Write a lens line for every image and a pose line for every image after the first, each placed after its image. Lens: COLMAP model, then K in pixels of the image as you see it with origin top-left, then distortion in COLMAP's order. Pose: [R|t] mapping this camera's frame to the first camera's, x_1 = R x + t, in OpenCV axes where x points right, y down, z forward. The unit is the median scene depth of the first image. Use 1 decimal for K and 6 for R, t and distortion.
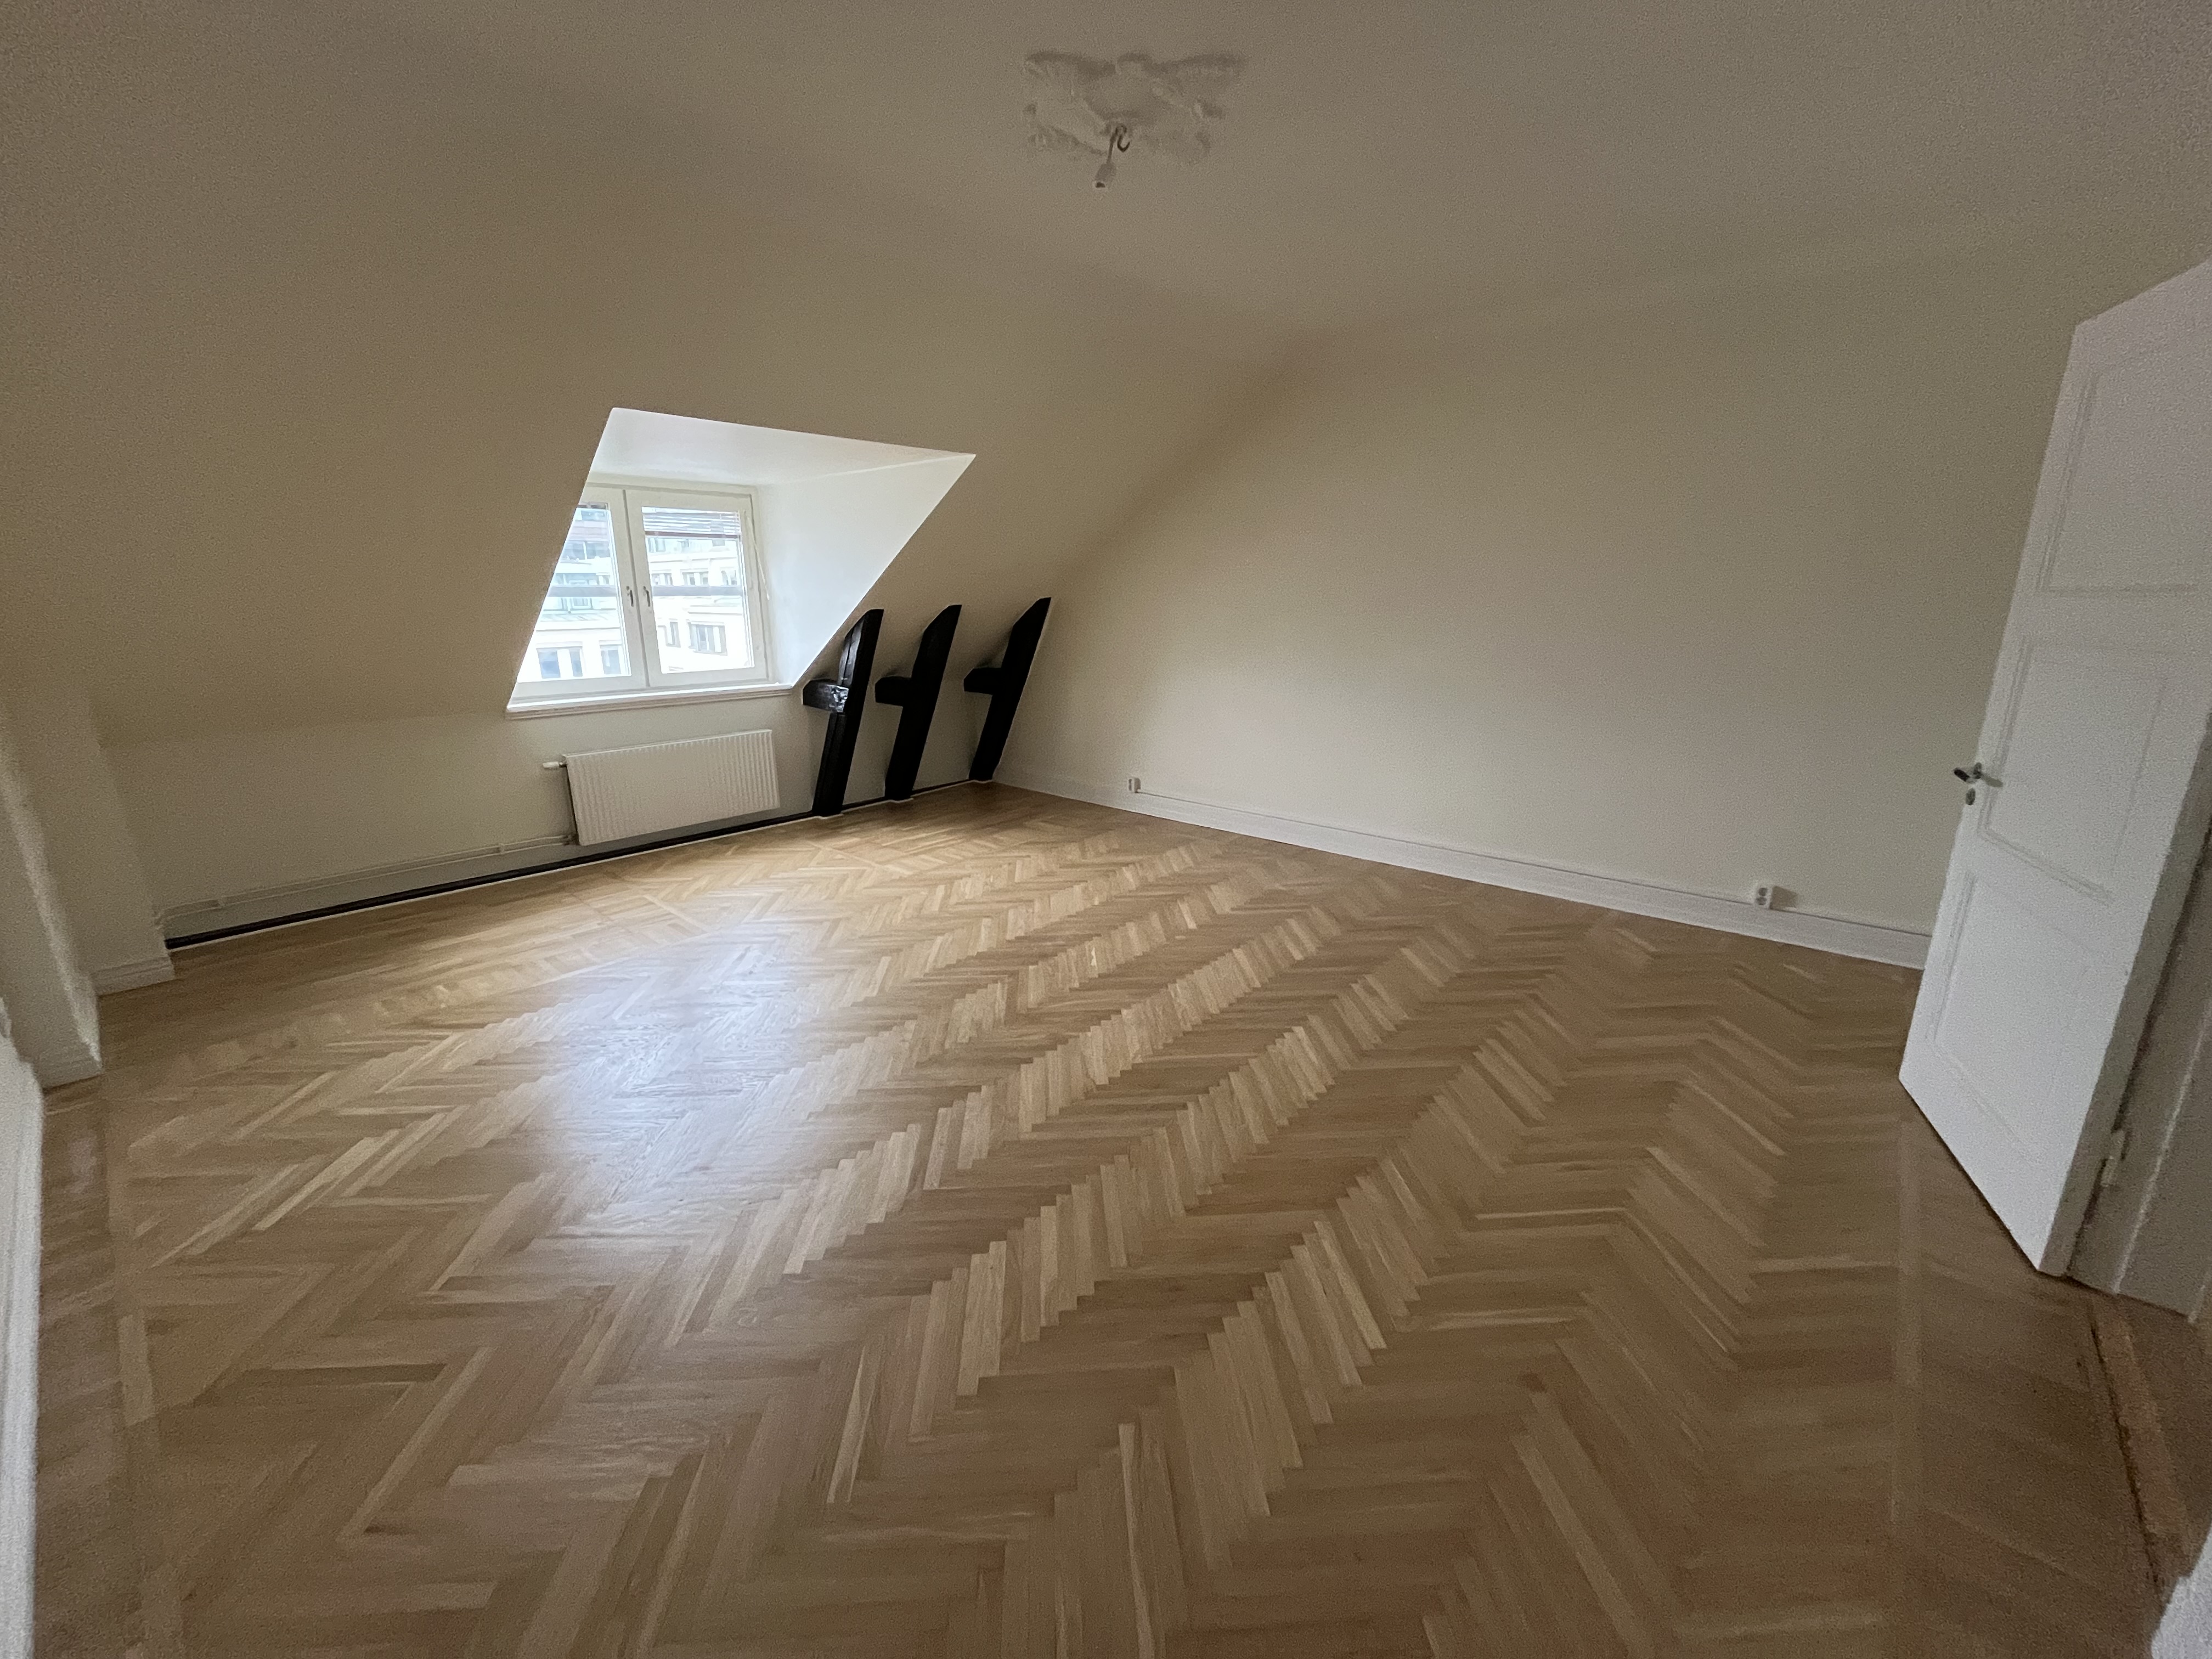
lens RADIAL K [[881.4, 0, 1075.6], [0, 881.4, 840.4], [0, 0, 1]] dist [0.000721, 0.000200]
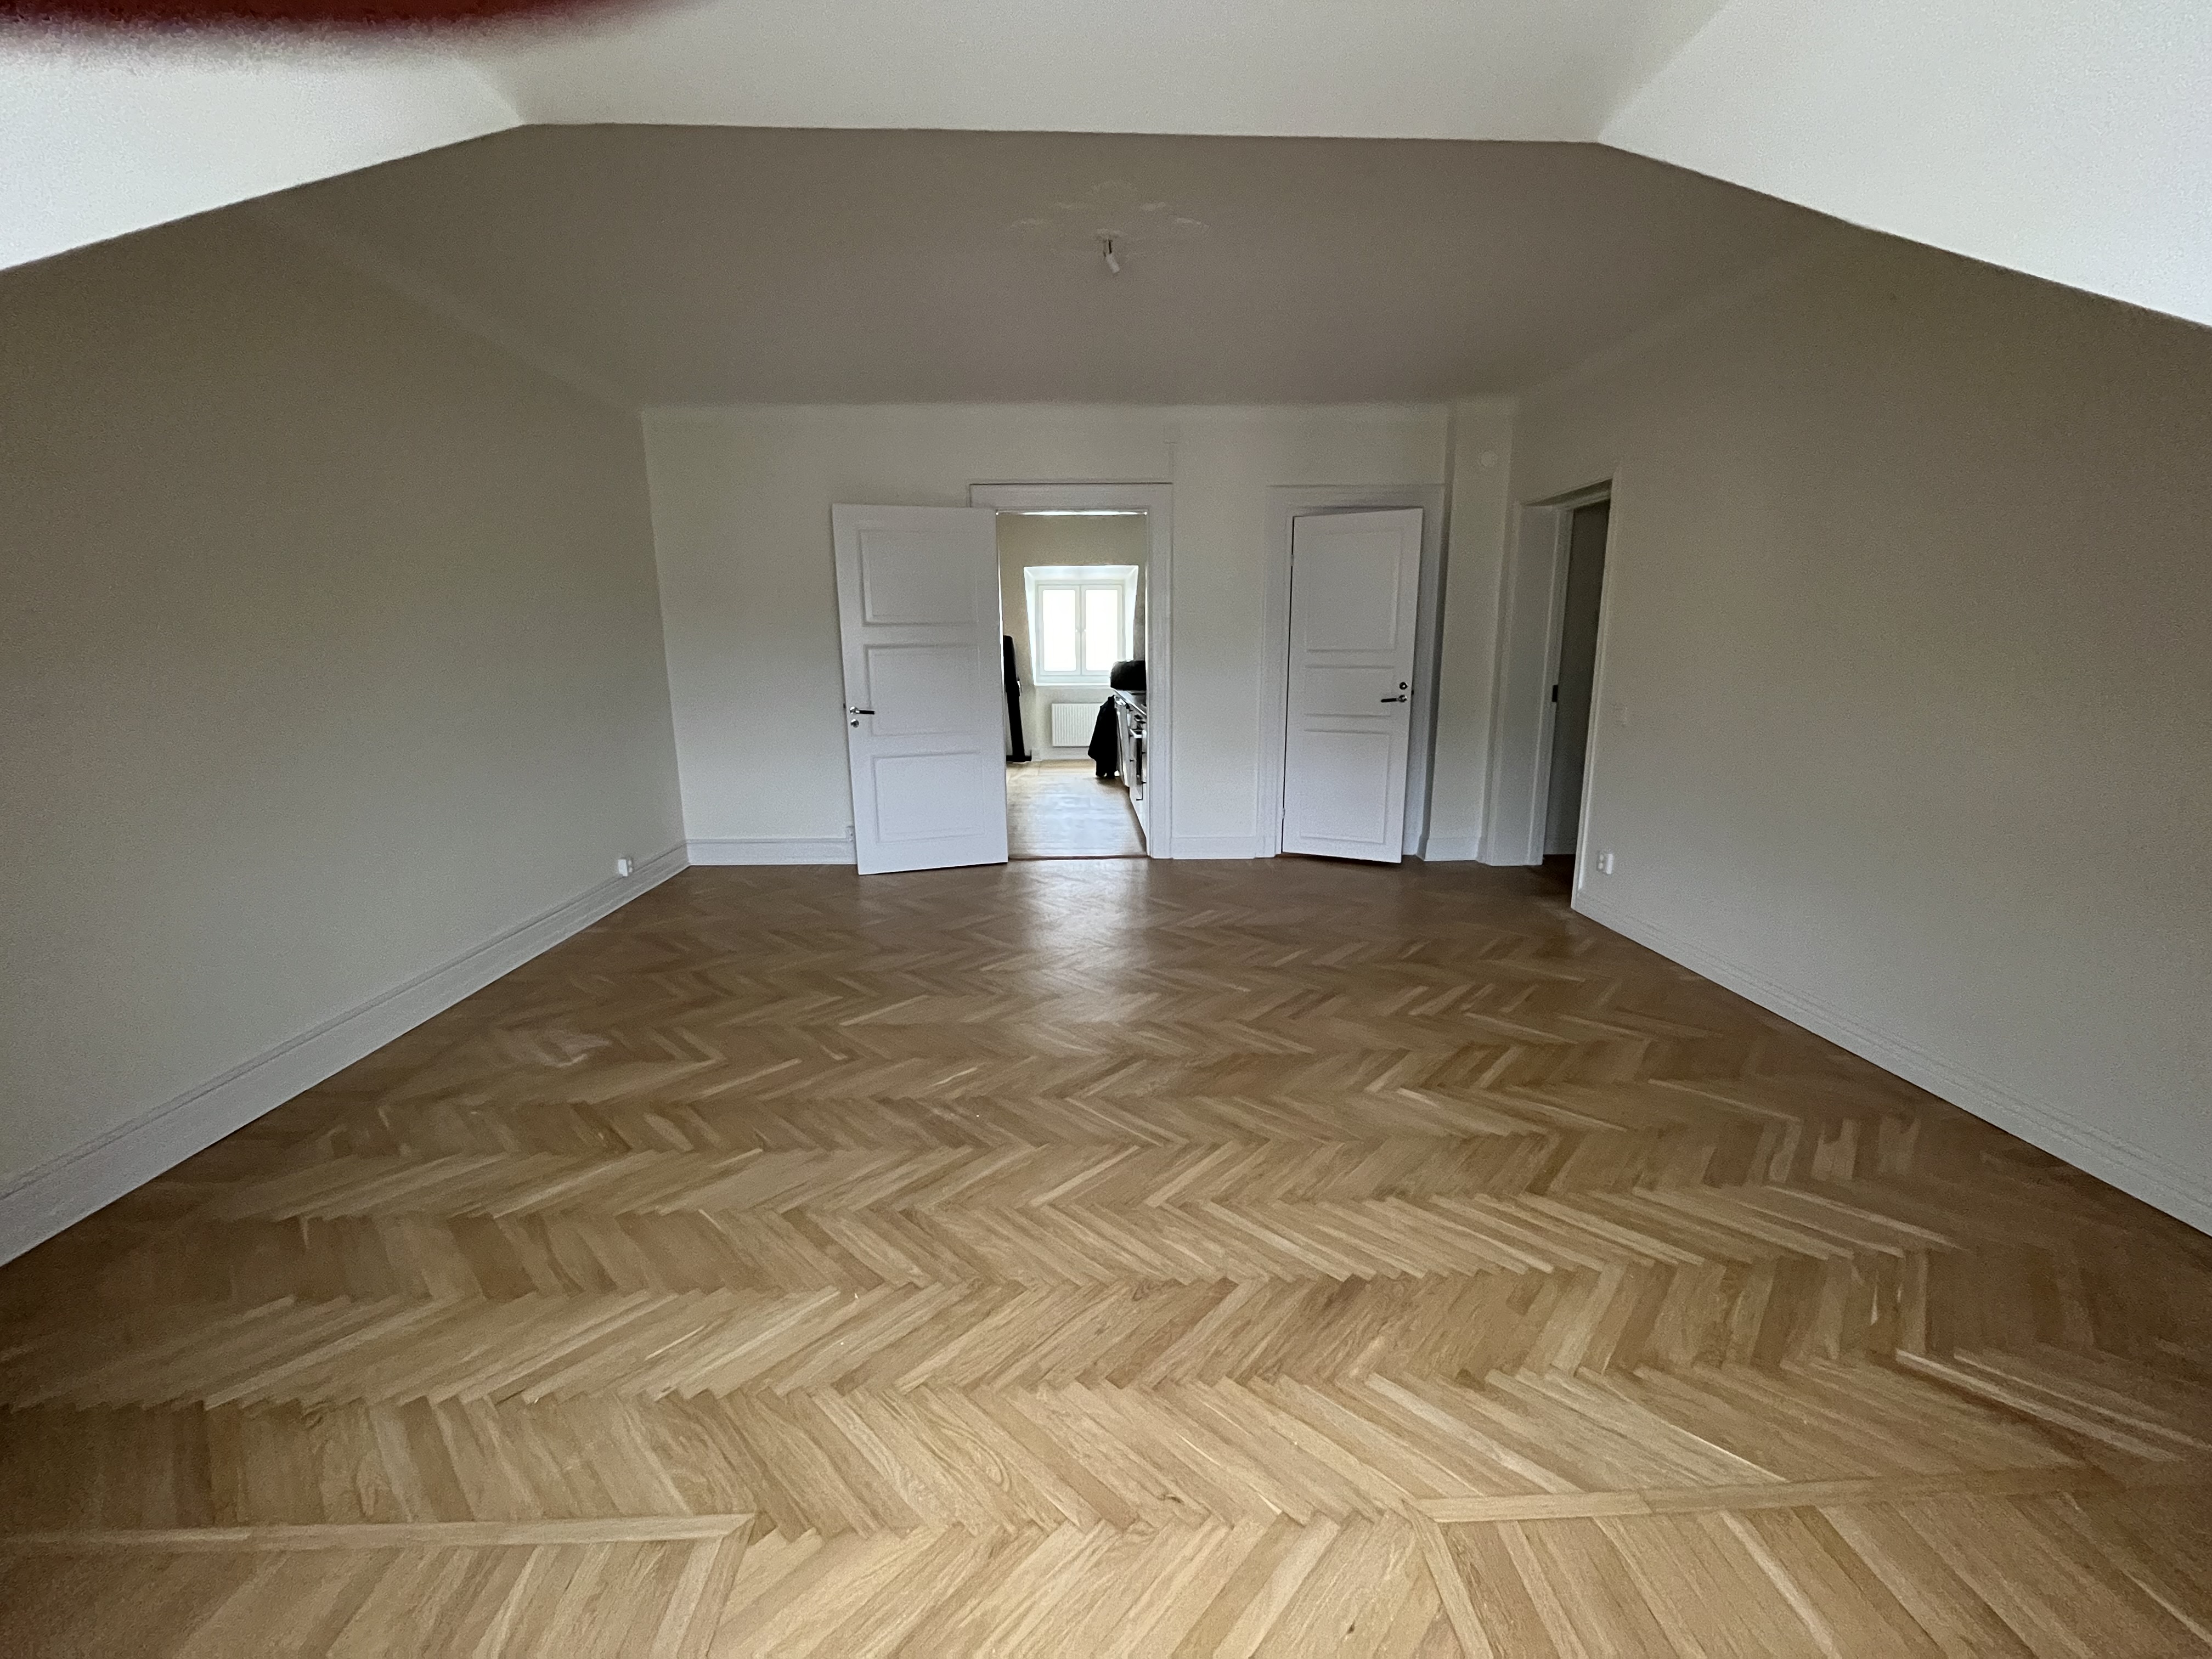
lens RADIAL K [[895.5, 0, 1099.6], [0, 895.5, 829.1], [0, 0, 1]] dist [-0.000040, 0.000269]
pose [[-0.700898, -0.130886, 0.701150, -0.416555], [0.209767, 0.901721, 0.378019, -0.233770], [-0.681718, 0.412030, -0.604559, 0.927477]]
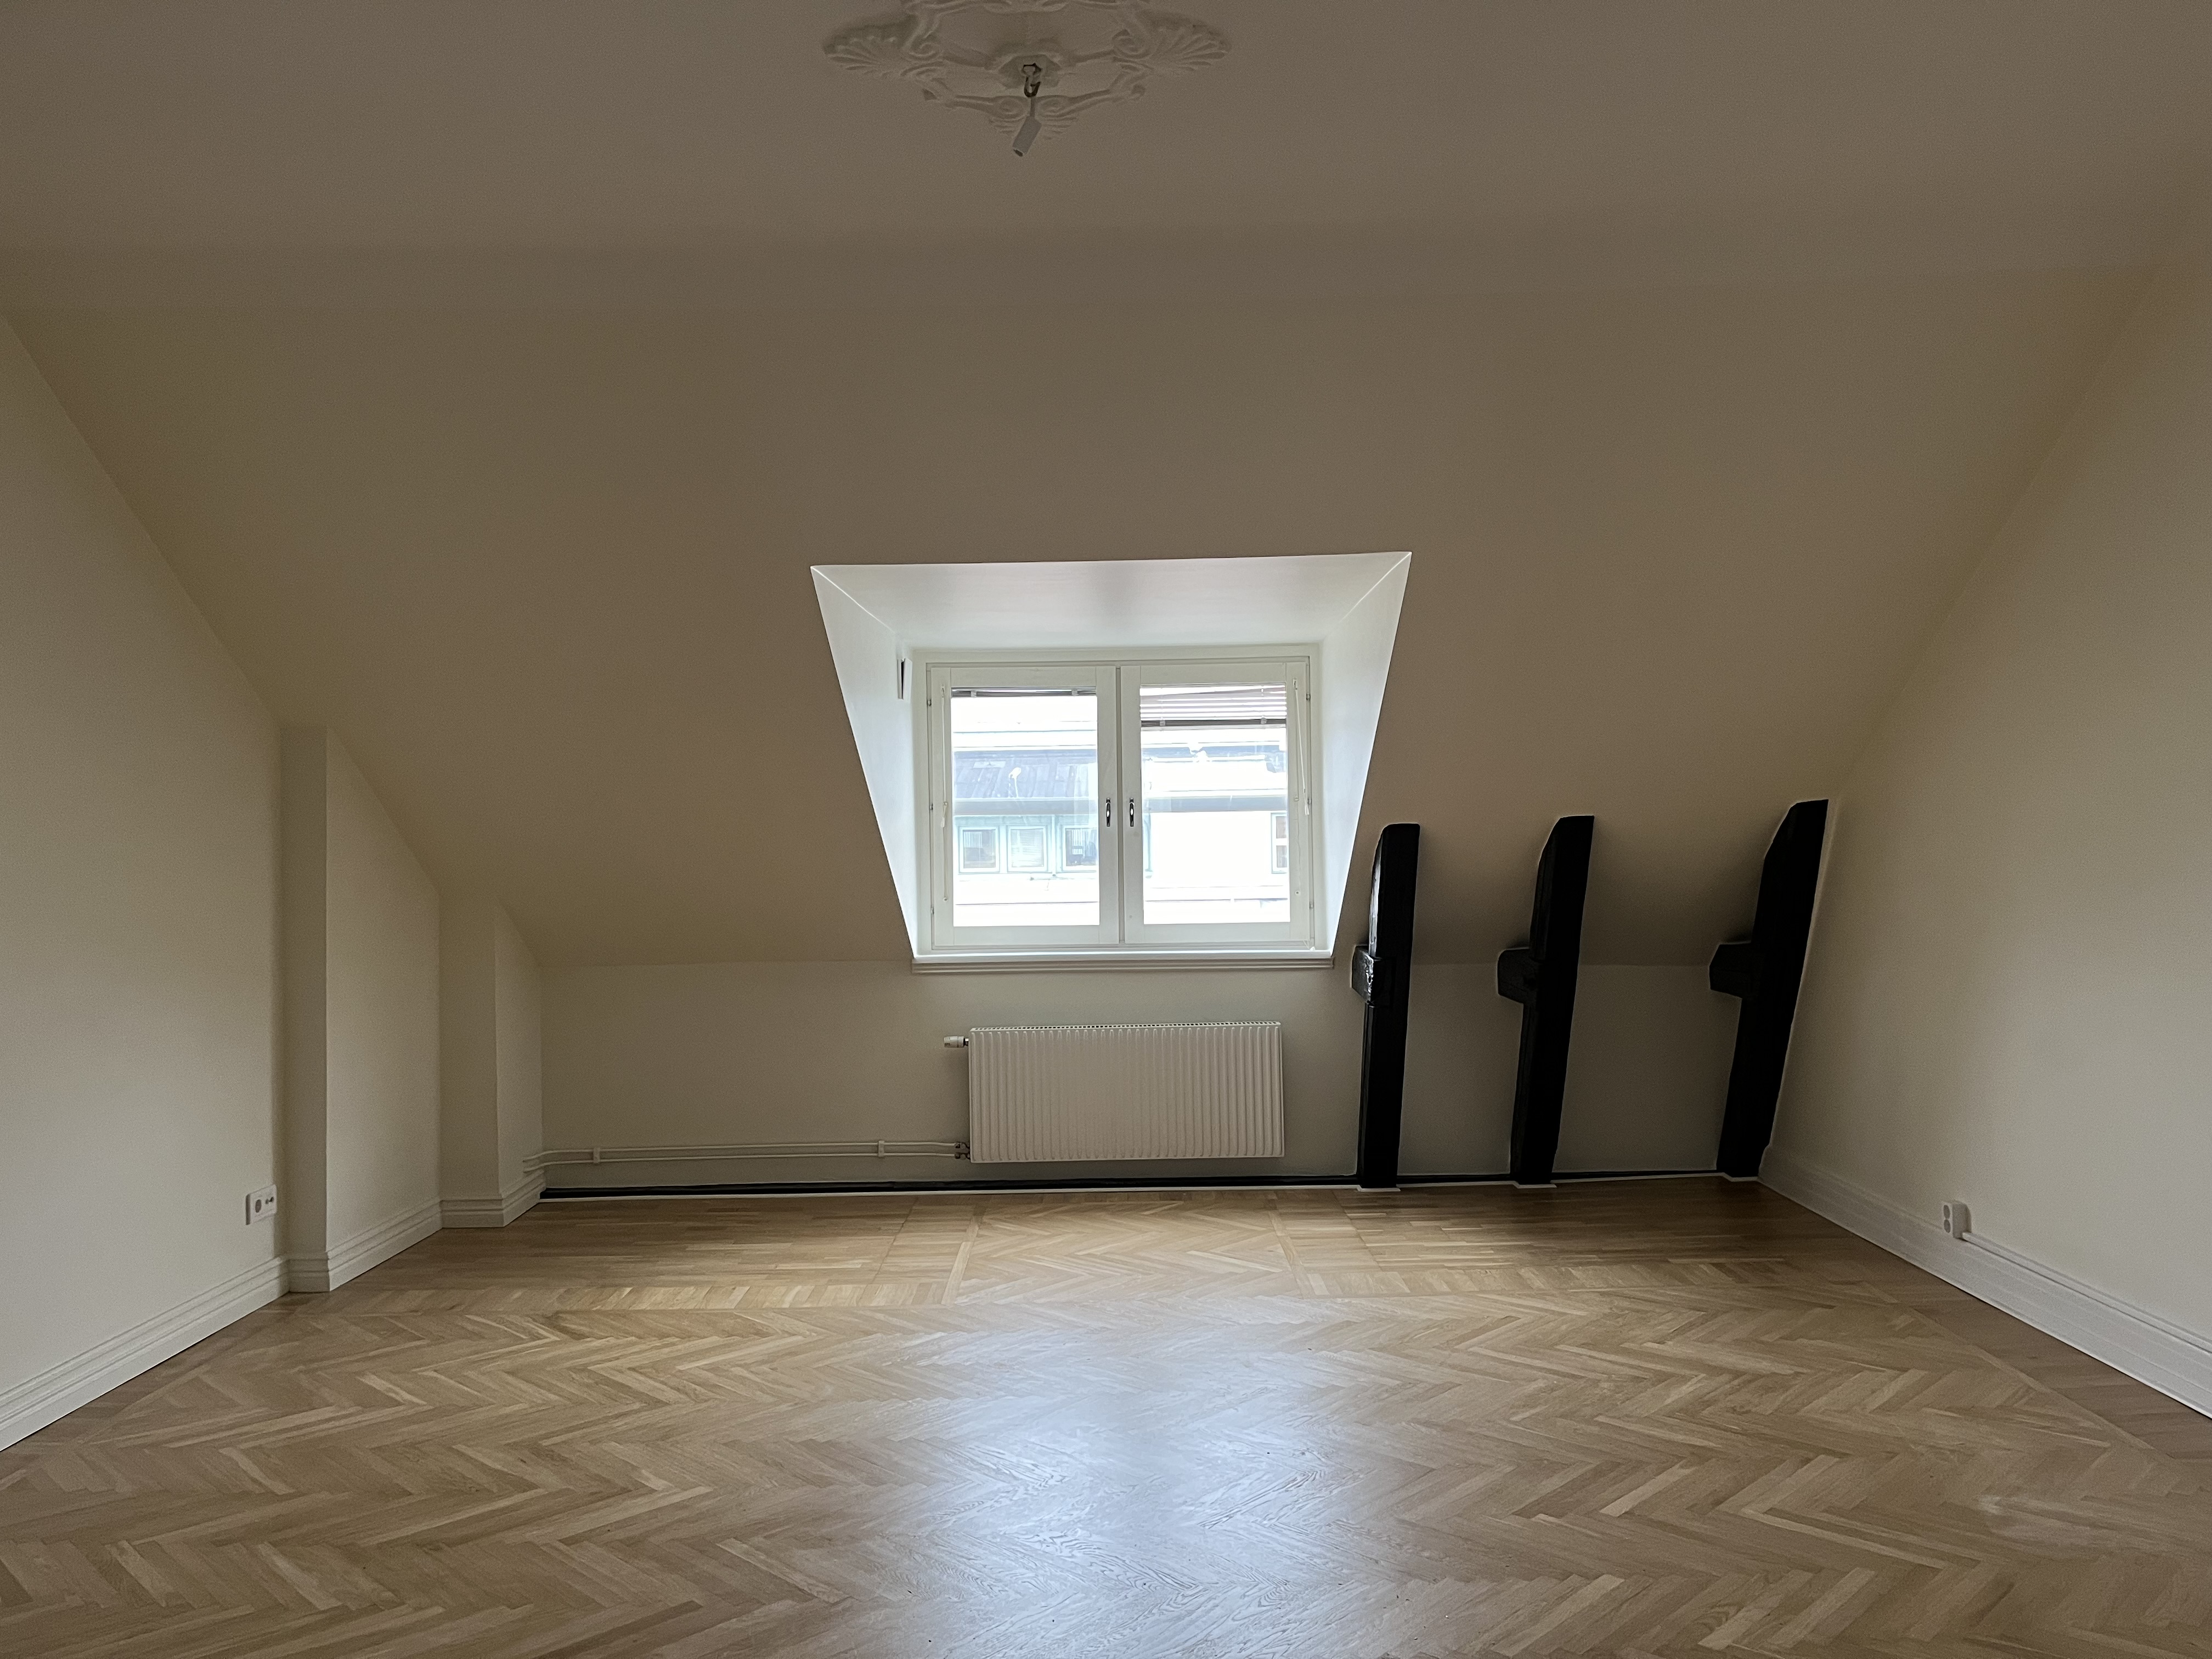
lens RADIAL K [[1665.3, 0, 1106.0], [0, 1665.3, 829.5], [0, 0, 1]] dist [0.019890, -0.004182]
pose [[0.678675, -0.012009, -0.734341, 0.443646], [-0.187615, 0.963857, -0.189156, -0.017493], [0.710071, 0.266148, 0.651892, 0.153886]]
